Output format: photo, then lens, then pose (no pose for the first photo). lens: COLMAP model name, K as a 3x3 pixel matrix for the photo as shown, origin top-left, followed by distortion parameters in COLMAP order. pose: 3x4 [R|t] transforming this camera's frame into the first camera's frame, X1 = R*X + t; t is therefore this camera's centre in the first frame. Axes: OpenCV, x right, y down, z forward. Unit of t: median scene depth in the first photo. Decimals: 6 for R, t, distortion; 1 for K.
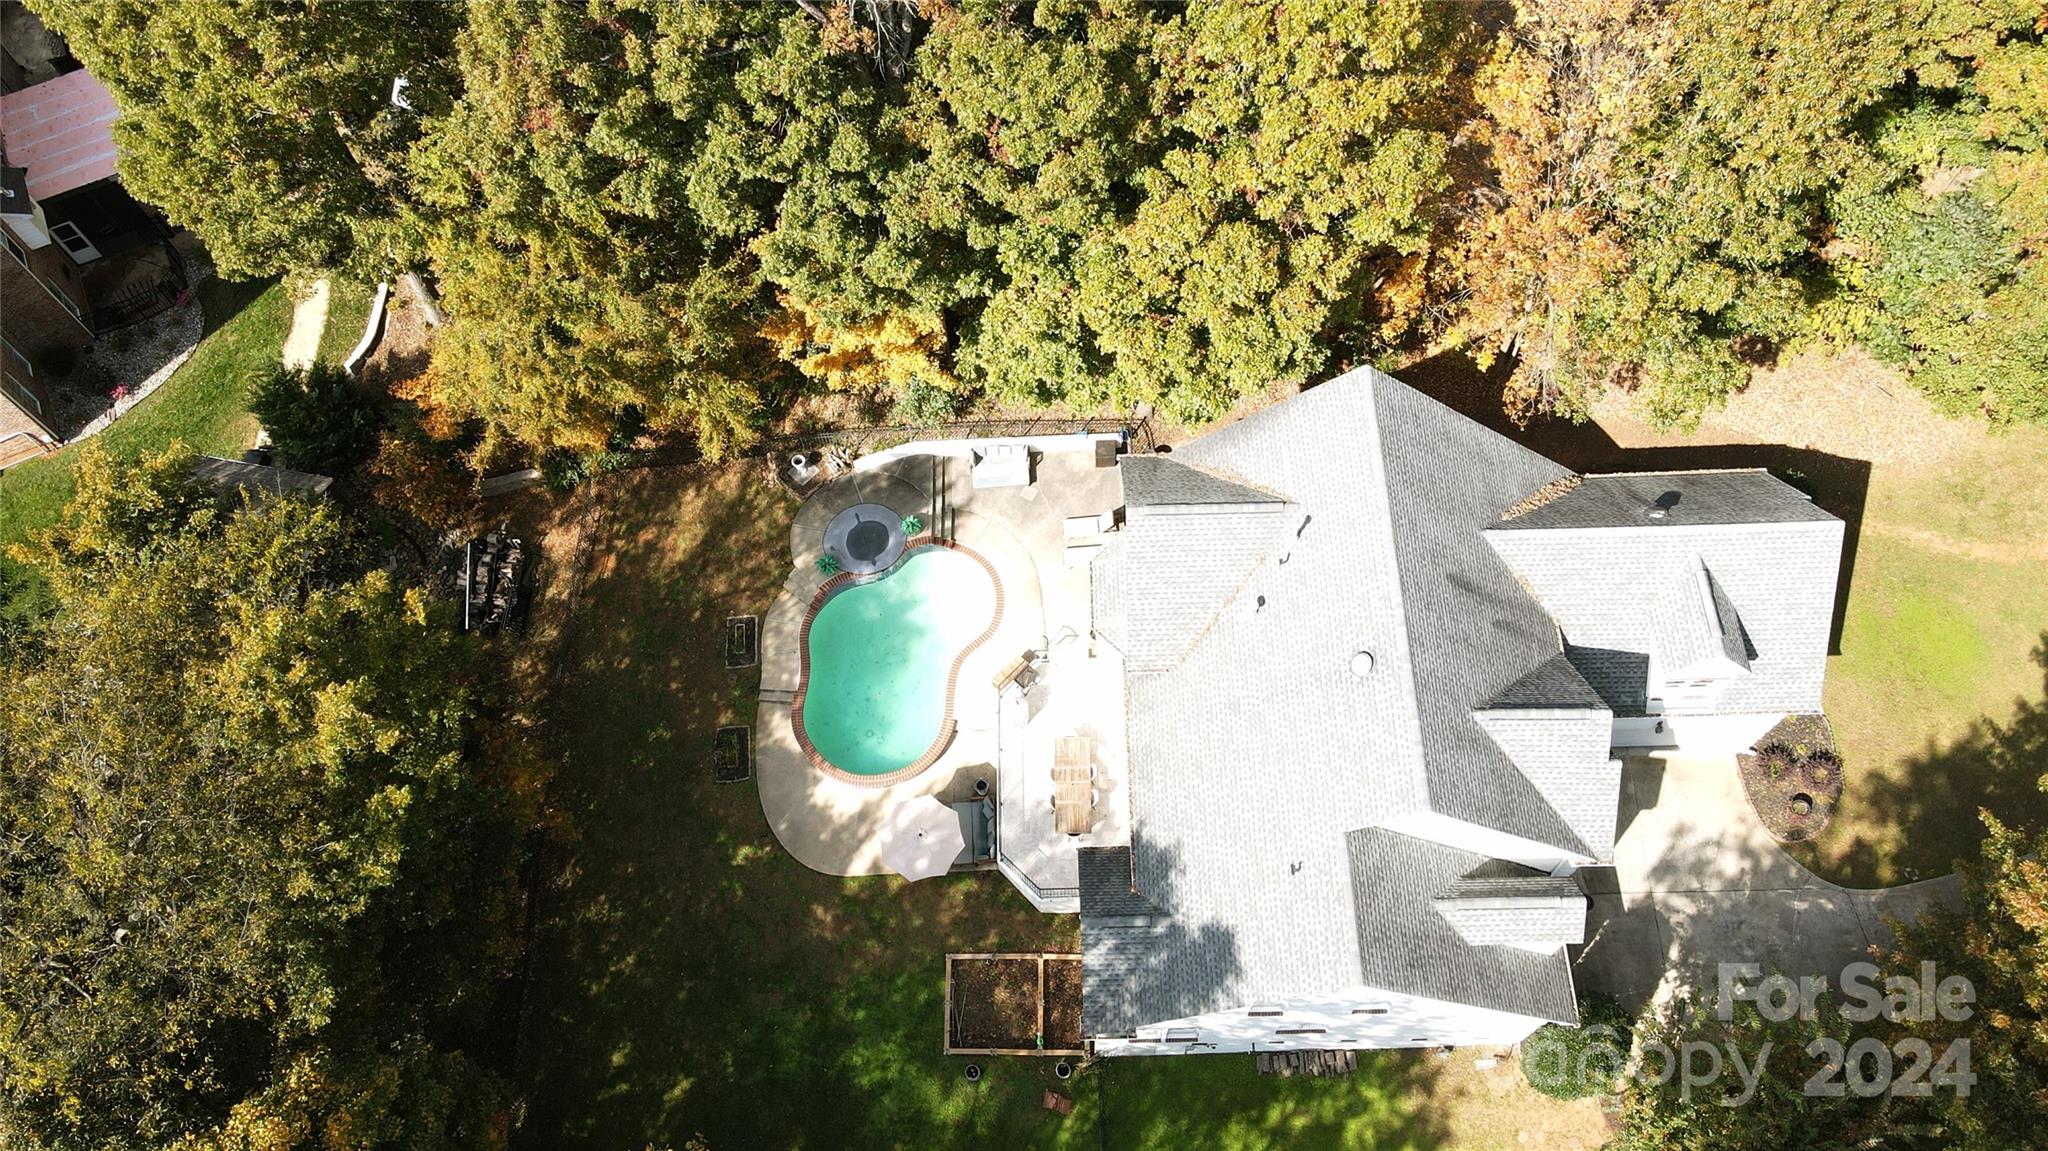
lens RADIAL K [[1430.7, 0, 1024.2], [0, 1430.7, 576.2], [0, 0, 1]] dist [0.002261, 0.000023]
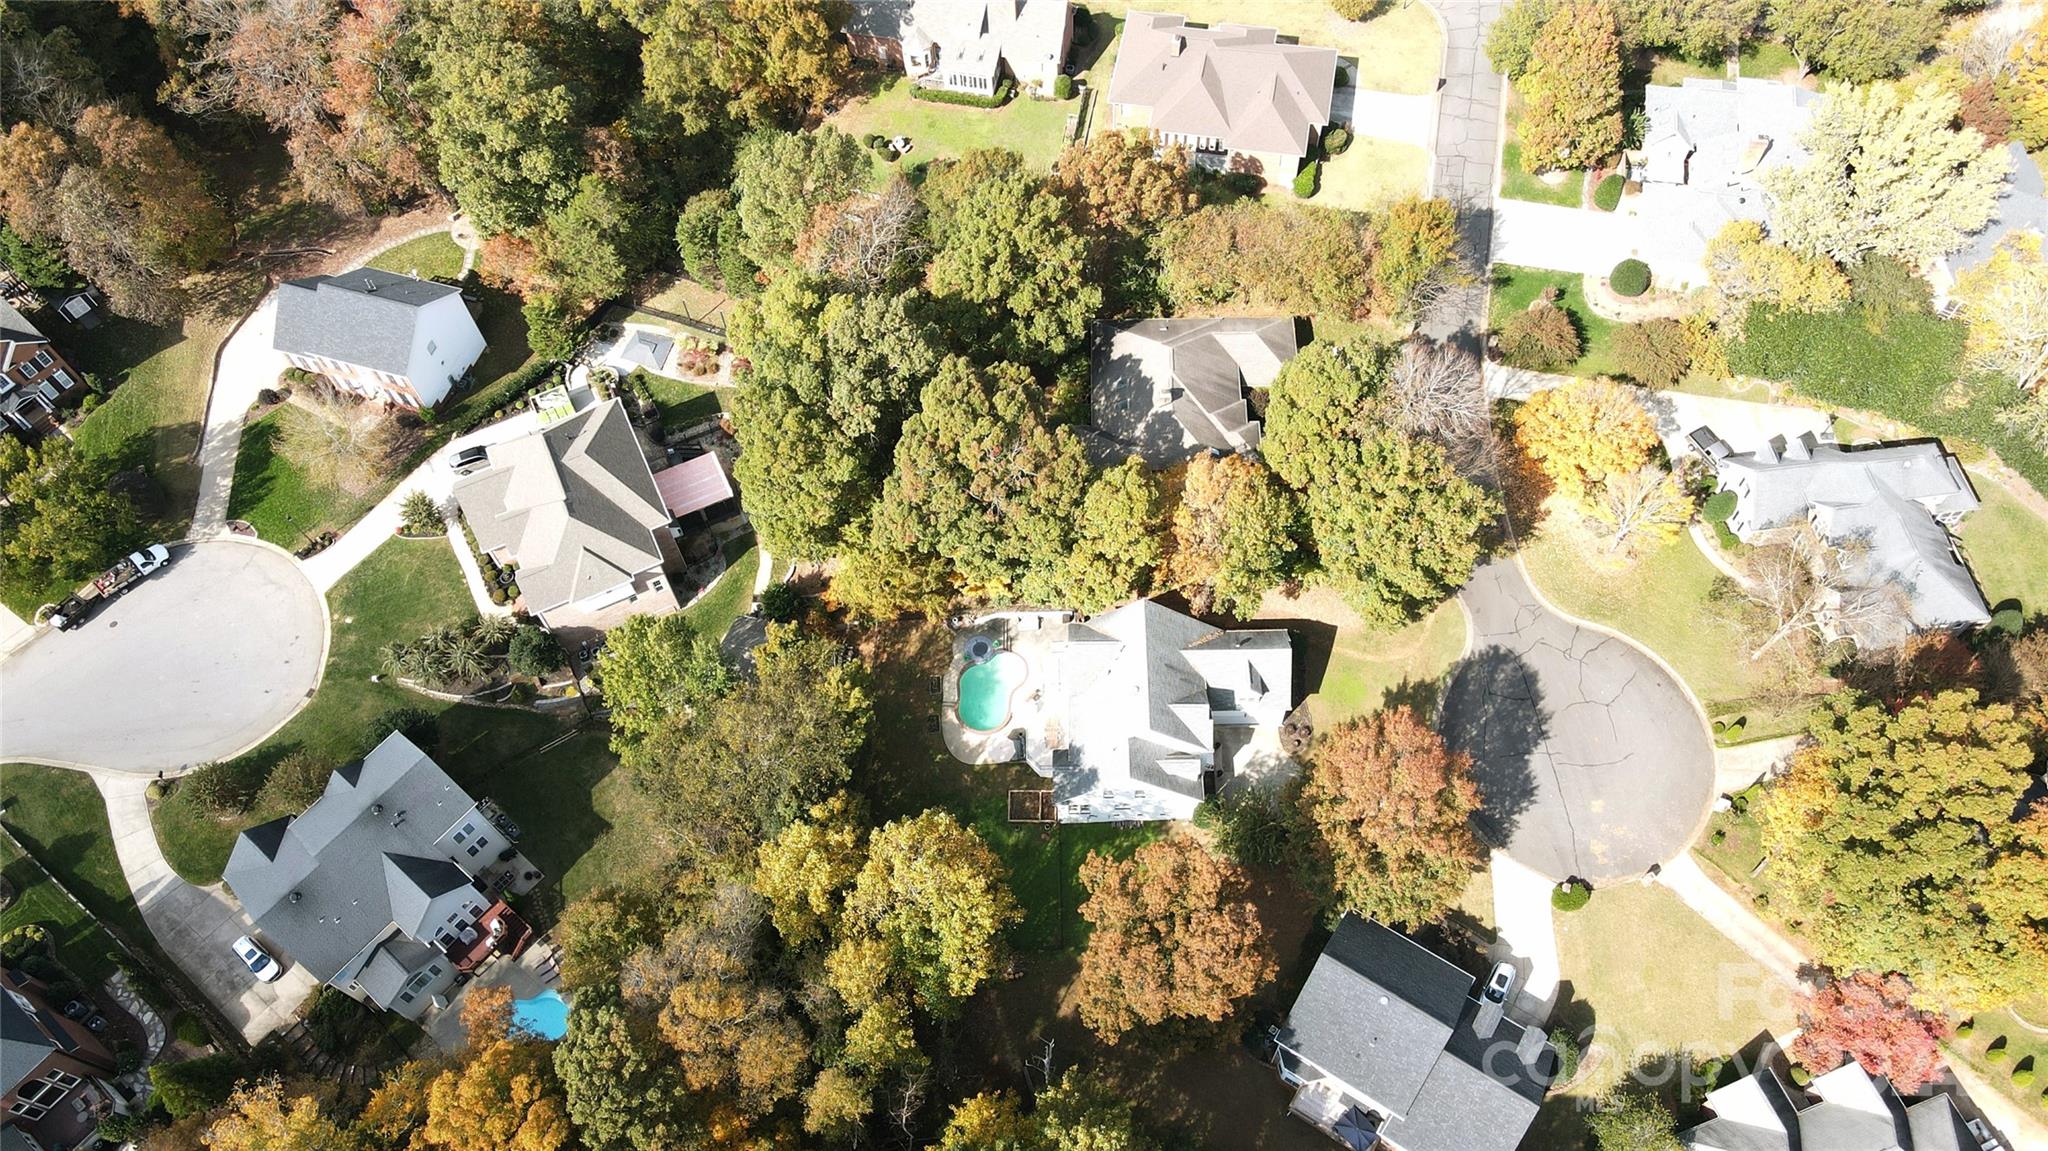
lens RADIAL K [[1430.7, 0, 1005.9], [0, 1430.7, 575.3], [0, 0, 1]] dist [0.002261, 0.000023]
pose [[0.999725, 0.011413, -0.020496, -0.004710], [-0.012643, 0.998061, -0.060939, 0.000587], [0.019761, 0.061181, 0.997931, -2.004428]]
